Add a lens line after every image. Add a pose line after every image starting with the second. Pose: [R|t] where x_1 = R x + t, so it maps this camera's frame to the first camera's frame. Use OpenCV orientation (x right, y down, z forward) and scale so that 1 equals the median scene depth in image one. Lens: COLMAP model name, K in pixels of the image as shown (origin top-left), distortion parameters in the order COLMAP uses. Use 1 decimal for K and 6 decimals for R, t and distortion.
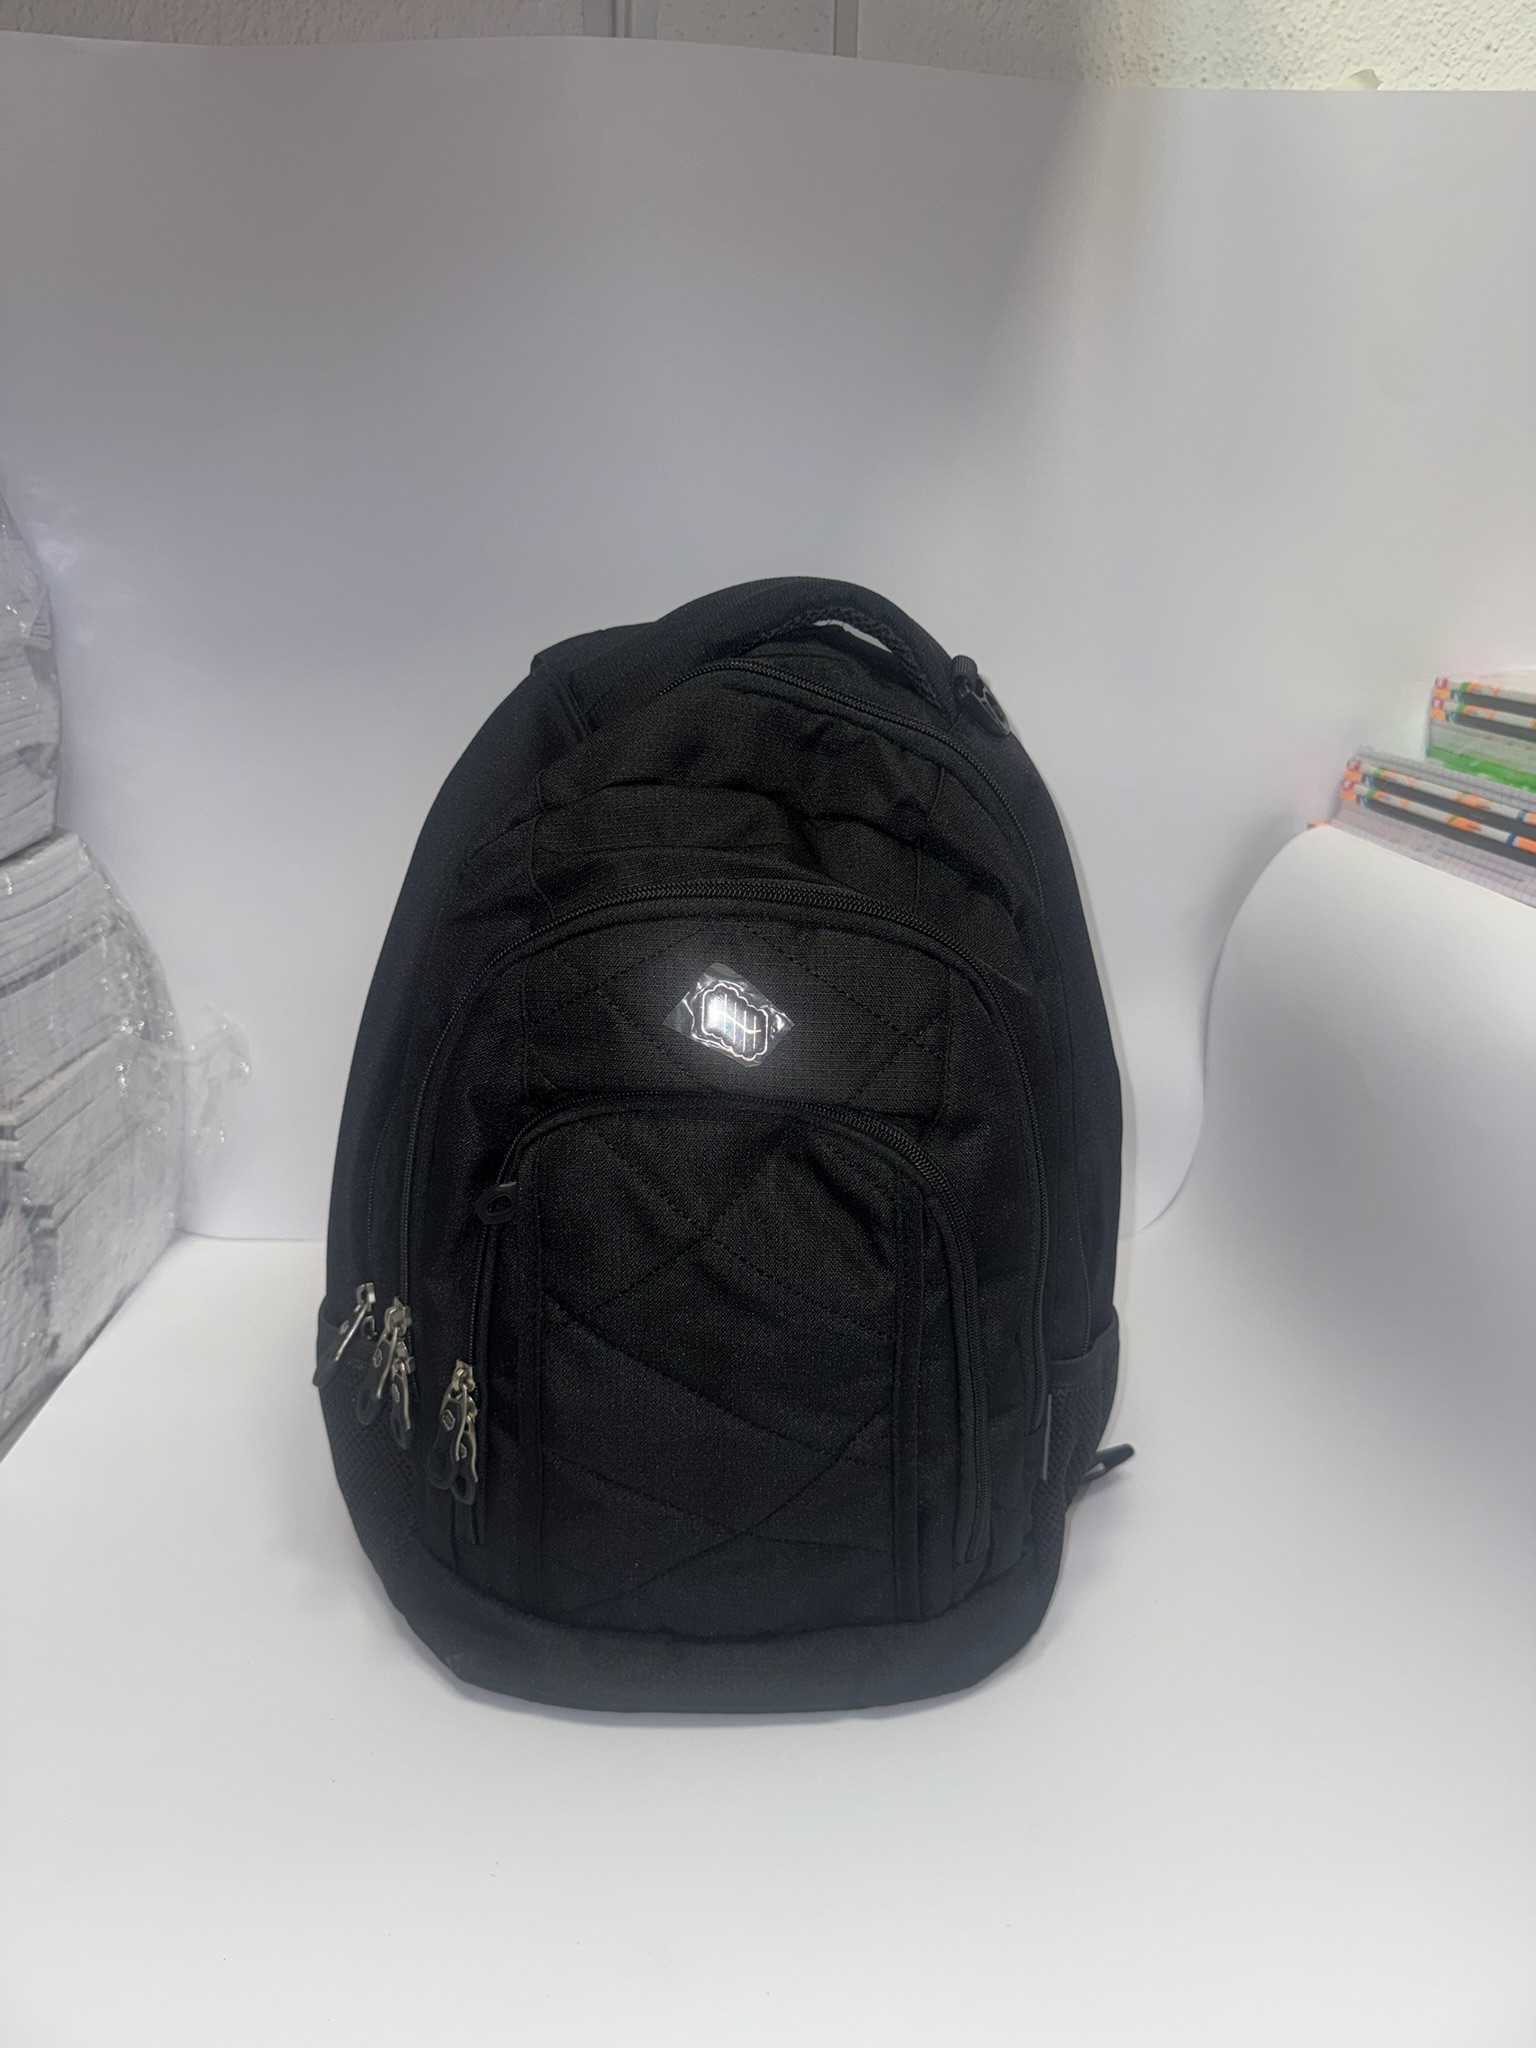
lens RADIAL K [[1476.3, 0, 773.8], [0, 1476.3, 1026.1], [0, 0, 1]] dist [-0.040856, 0.013317]
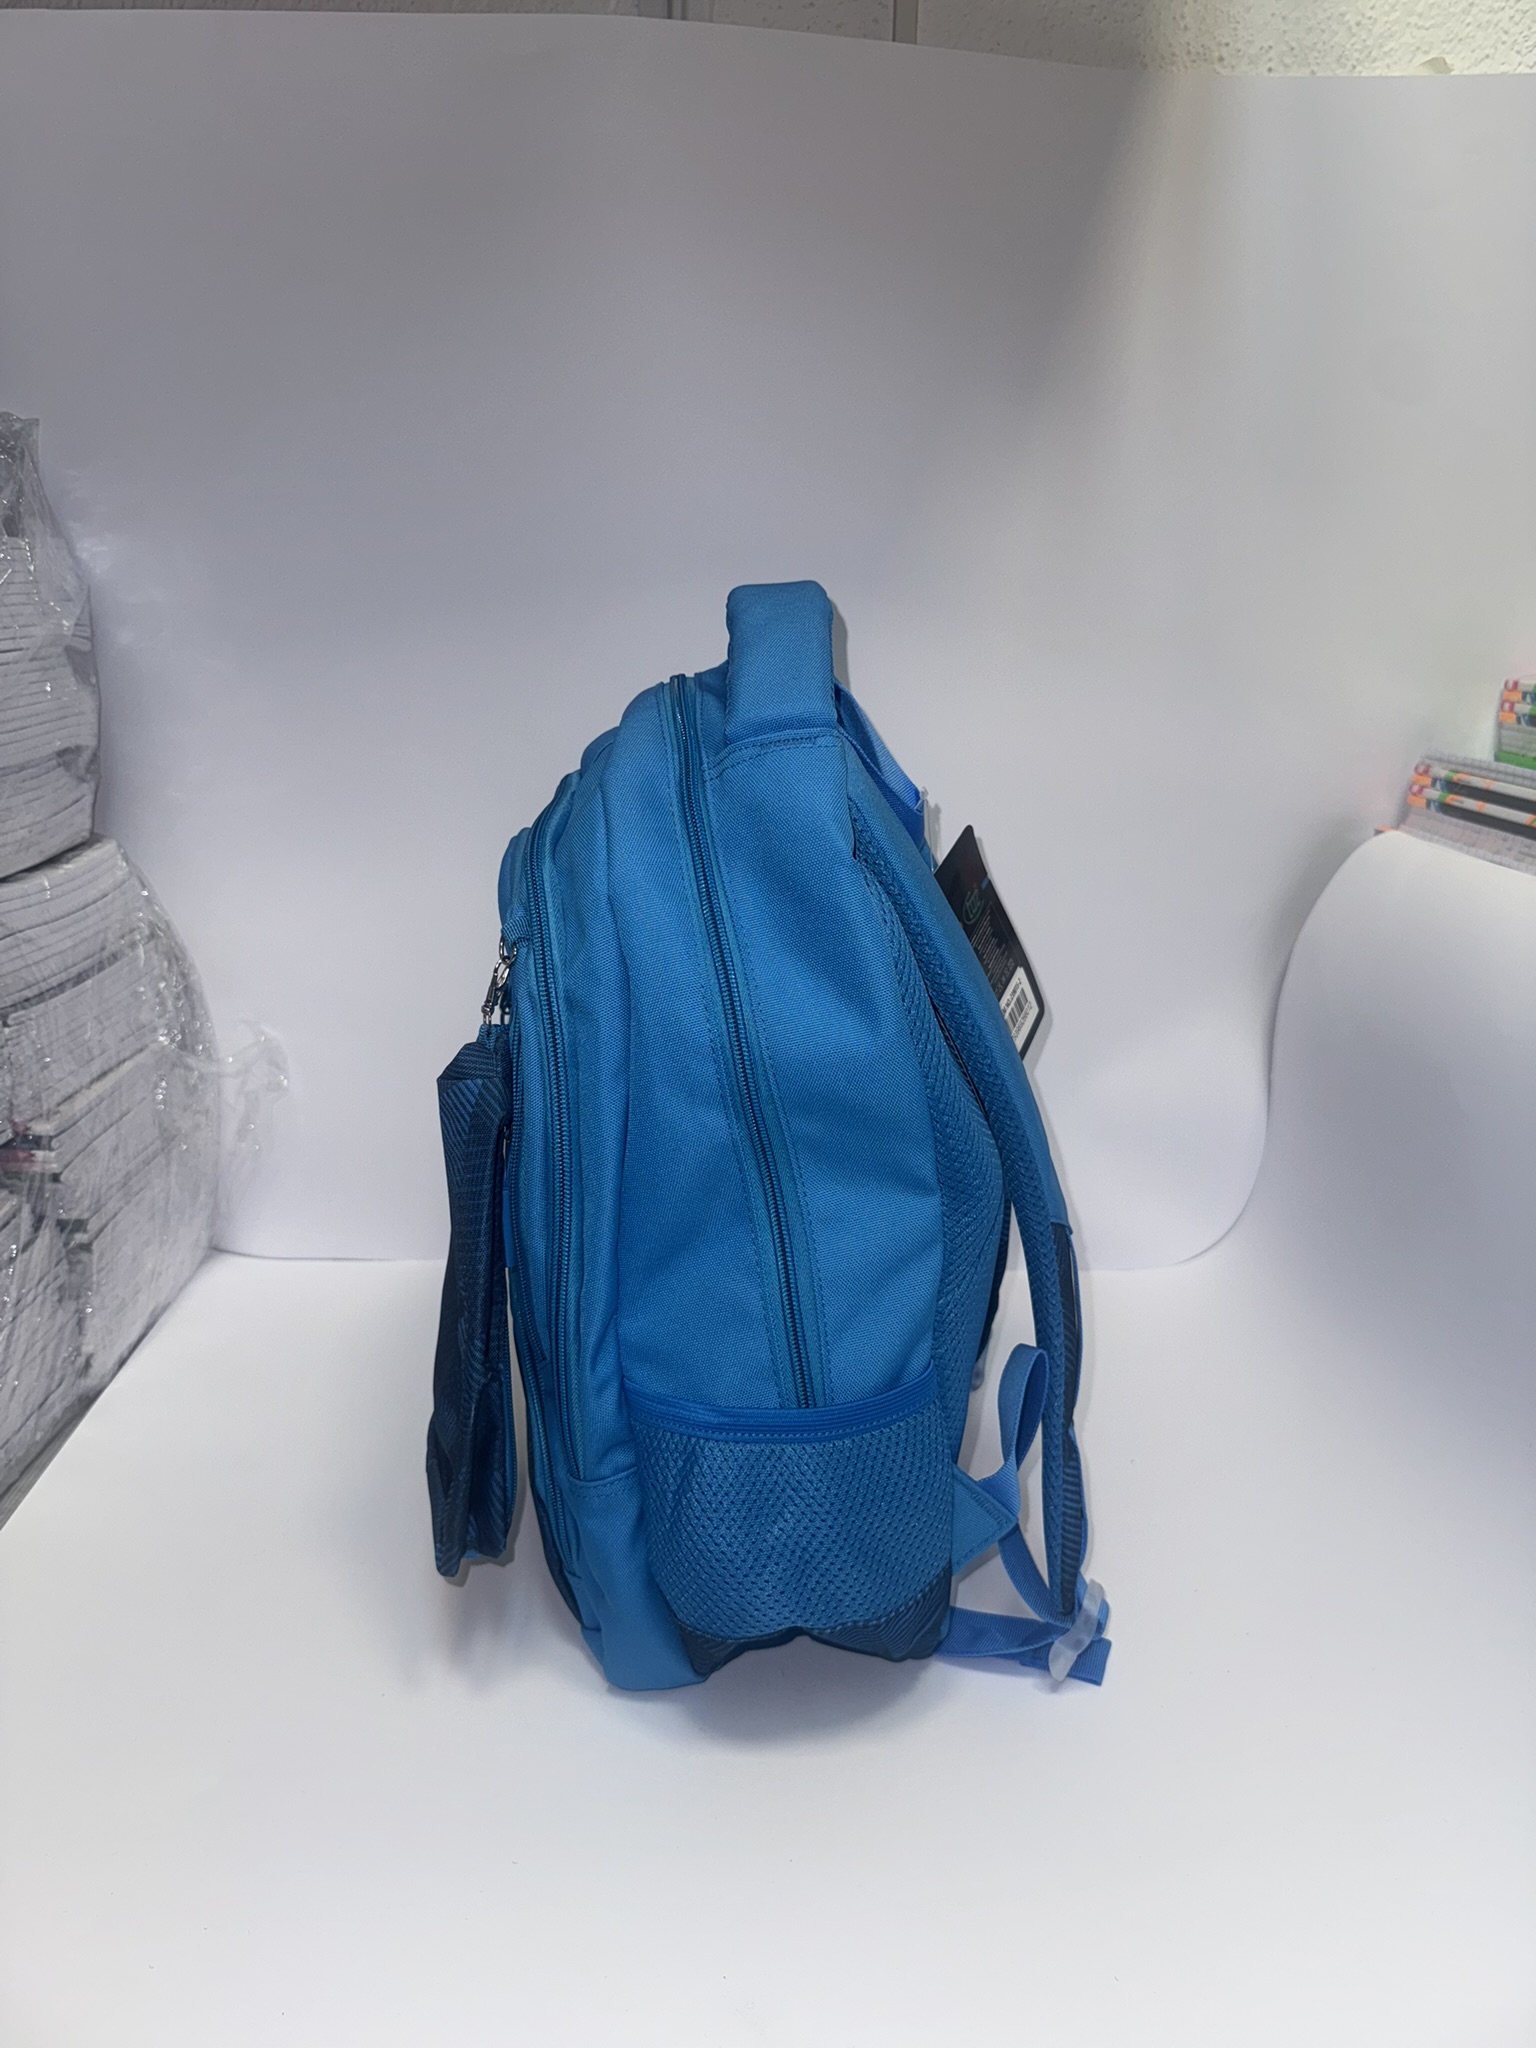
lens RADIAL K [[1476.3, 0, 758.0], [0, 1476.3, 1030.5], [0, 0, 1]] dist [-0.040856, 0.013317]
pose [[0.999939, -0.000022, -0.011076, -0.037016], [-0.000230, 0.999742, -0.022718, 0.018683], [0.011073, 0.022719, 0.999681, 0.030941]]
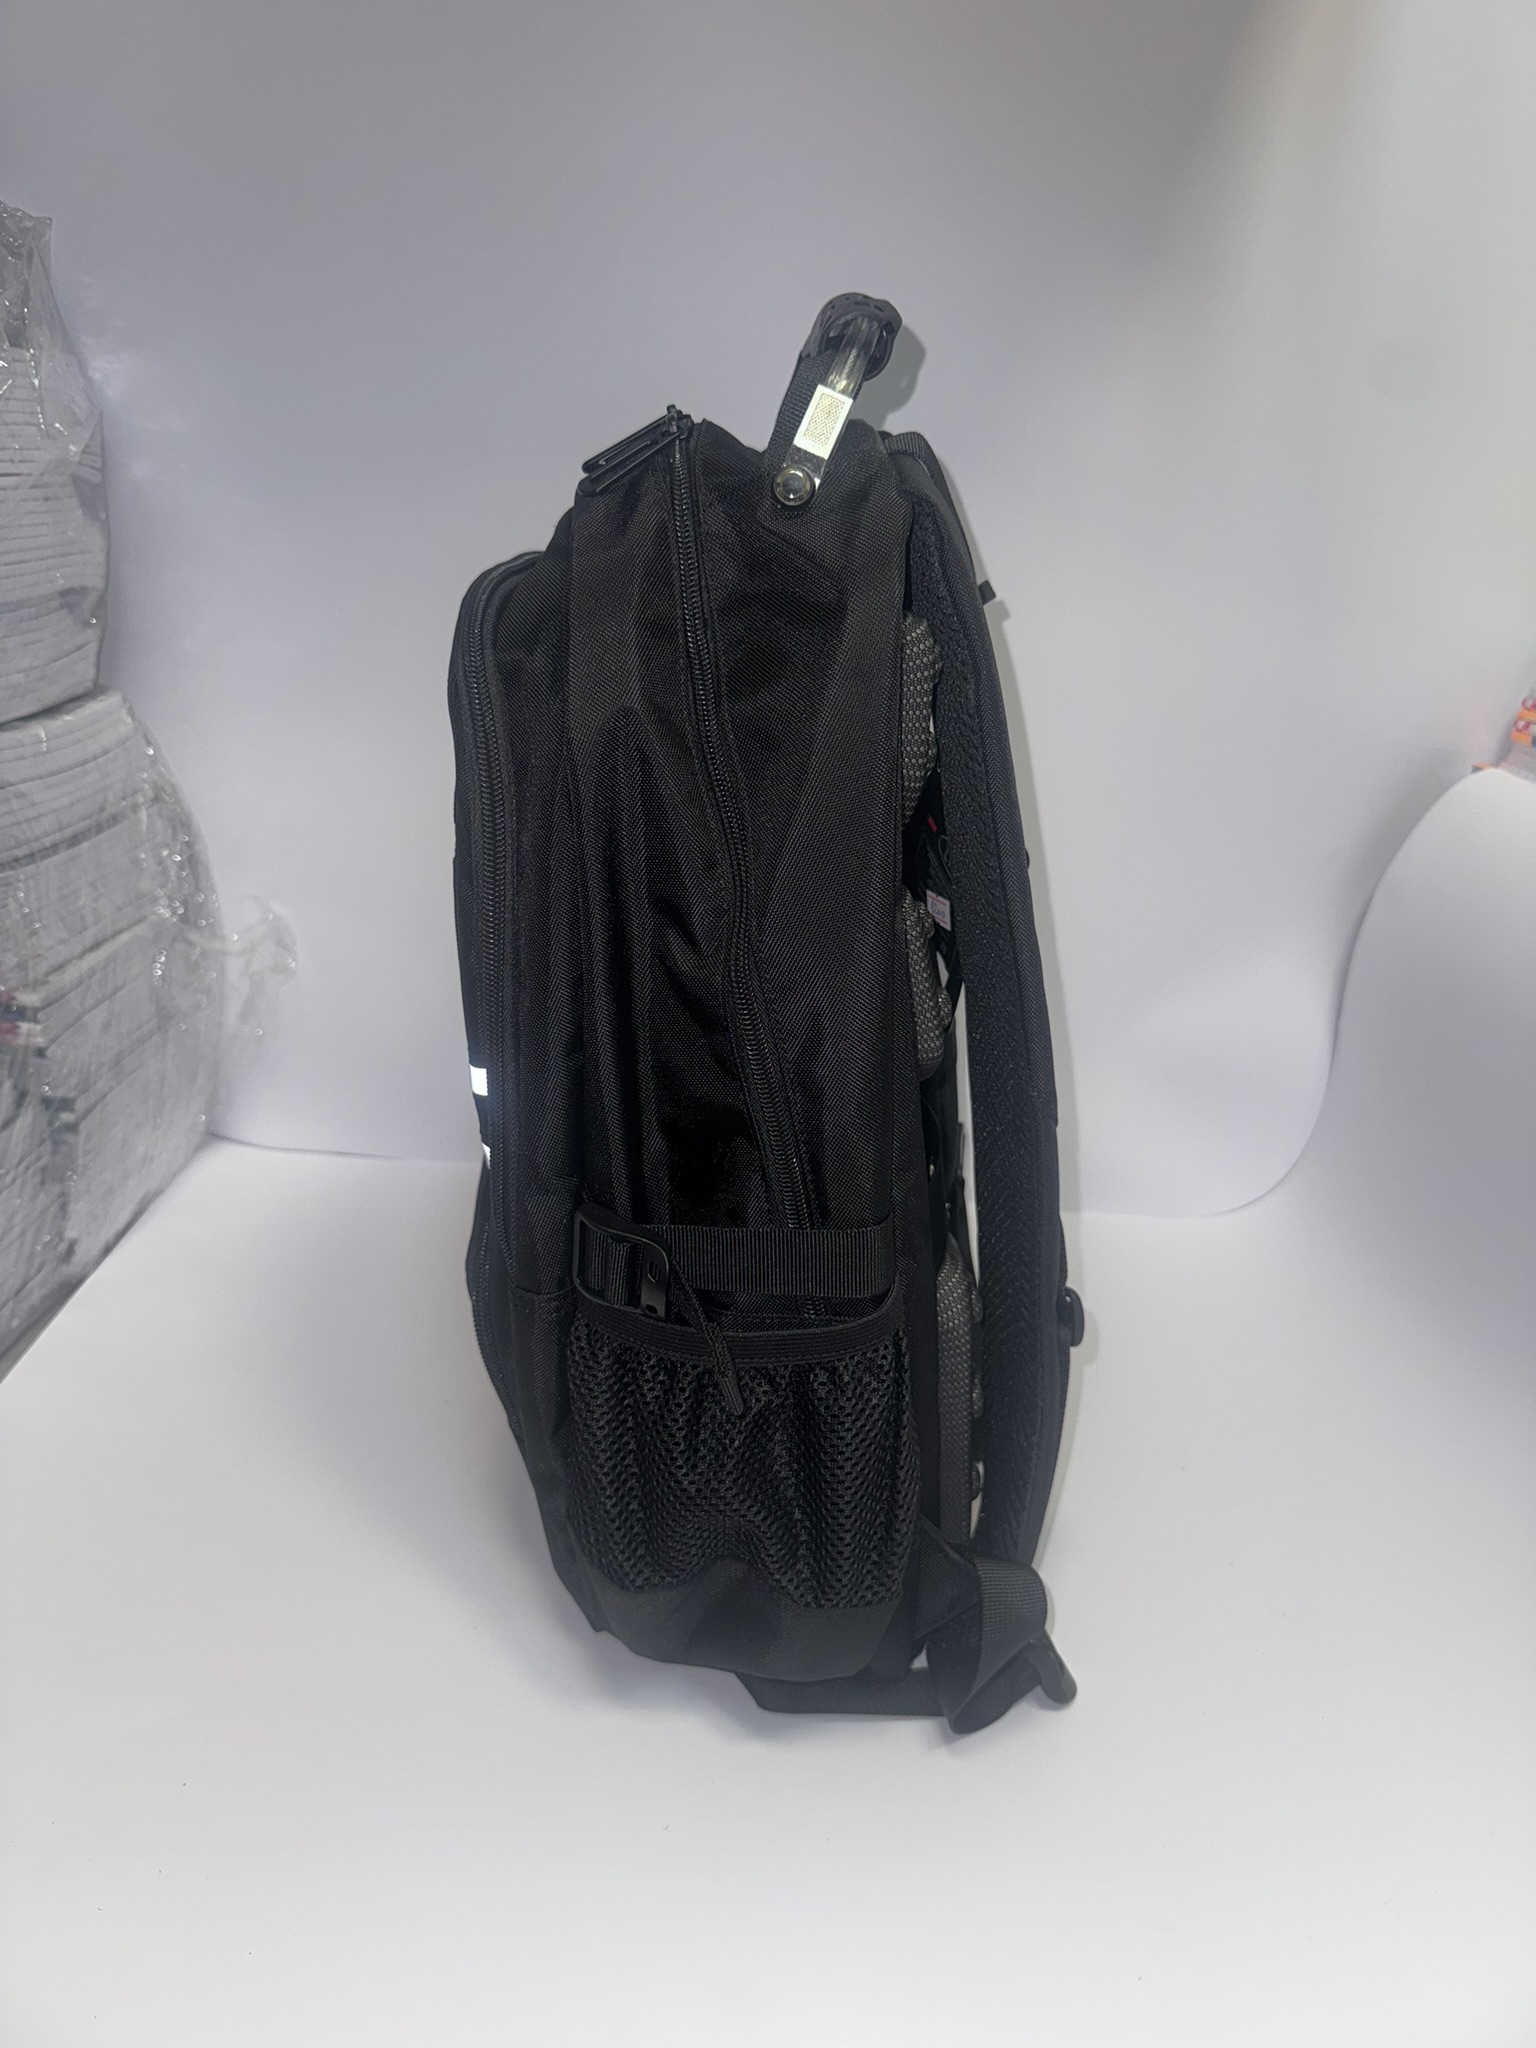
lens RADIAL K [[1476.3, 0, 771.2], [0, 1476.3, 1032.5], [0, 0, 1]] dist [-0.040856, 0.013317]
pose [[0.997982, 0.062399, -0.011762, -0.051325], [-0.061871, 0.997247, 0.040880, 0.017159], [0.014280, -0.040070, 0.999095, 0.094820]]
